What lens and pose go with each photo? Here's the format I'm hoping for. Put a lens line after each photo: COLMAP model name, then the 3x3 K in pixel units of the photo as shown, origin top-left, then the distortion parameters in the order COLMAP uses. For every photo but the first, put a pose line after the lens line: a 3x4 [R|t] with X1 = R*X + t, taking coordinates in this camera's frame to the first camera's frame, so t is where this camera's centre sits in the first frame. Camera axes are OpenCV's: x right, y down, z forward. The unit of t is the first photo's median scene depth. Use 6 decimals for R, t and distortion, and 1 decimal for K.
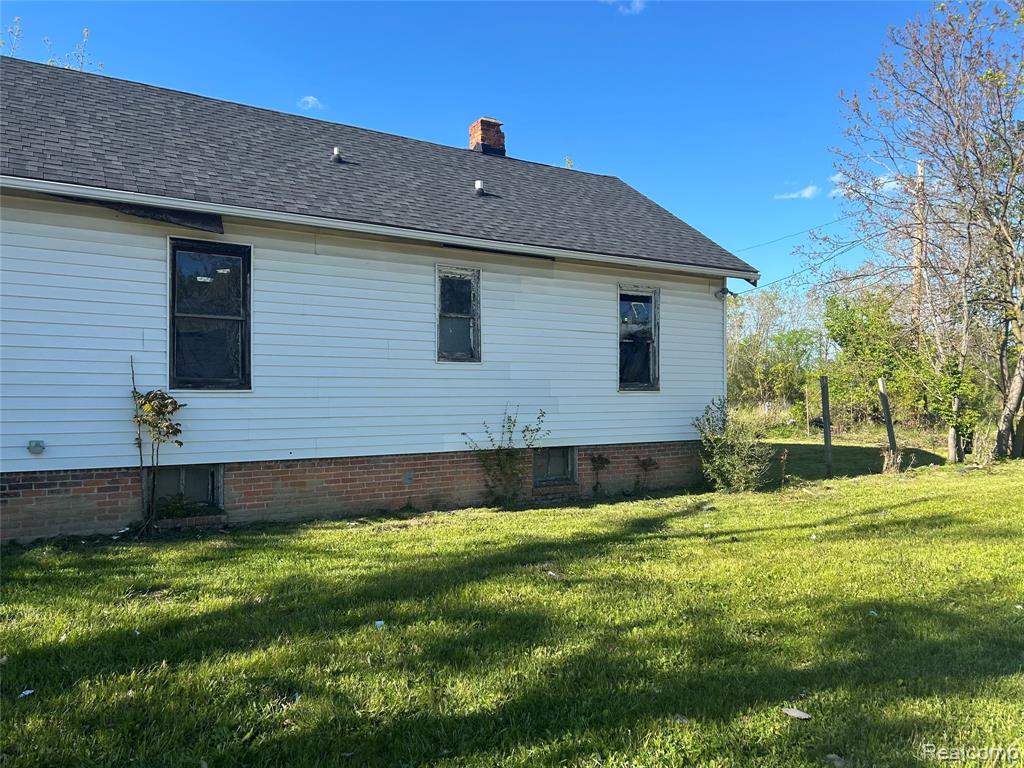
lens RADIAL K [[758.8, 0, 512.0], [0, 758.8, 384.0], [0, 0, 1]] dist [0.134495, -0.195243]
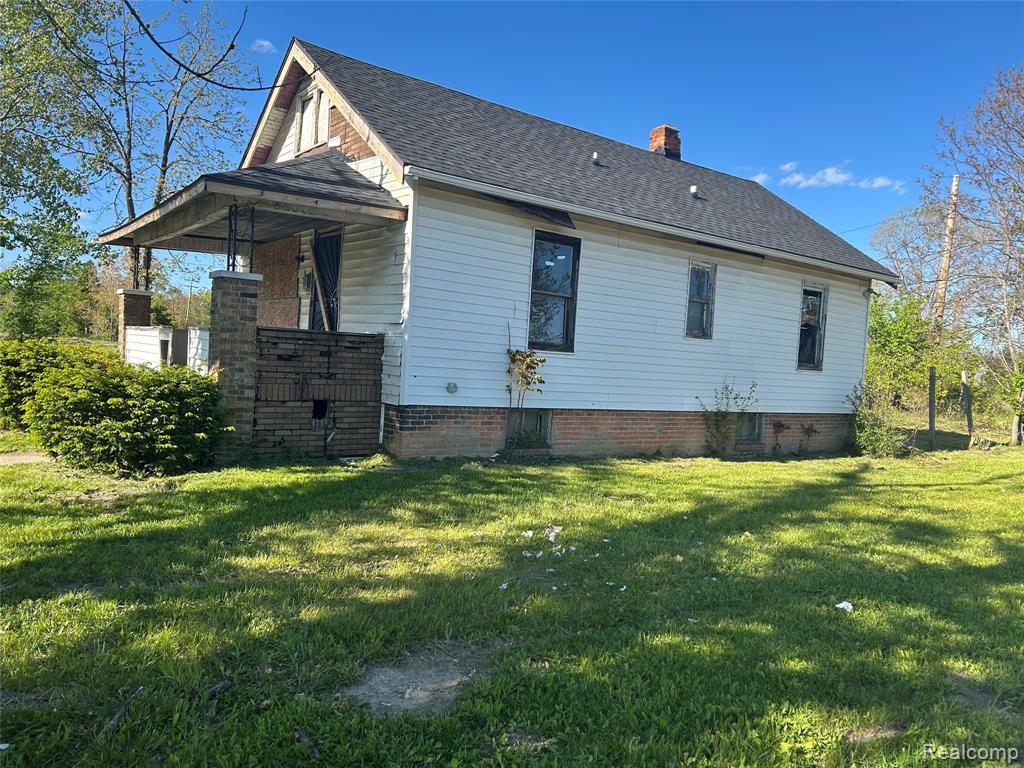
lens RADIAL K [[758.8, 0, 512.0], [0, 758.8, 384.0], [0, 0, 1]] dist [0.134495, -0.195243]
pose [[0.995203, 0.060122, 0.077174, -0.453114], [-0.063374, 0.997171, 0.040413, 0.012723], [-0.074526, -0.045110, 0.996198, -0.207951]]
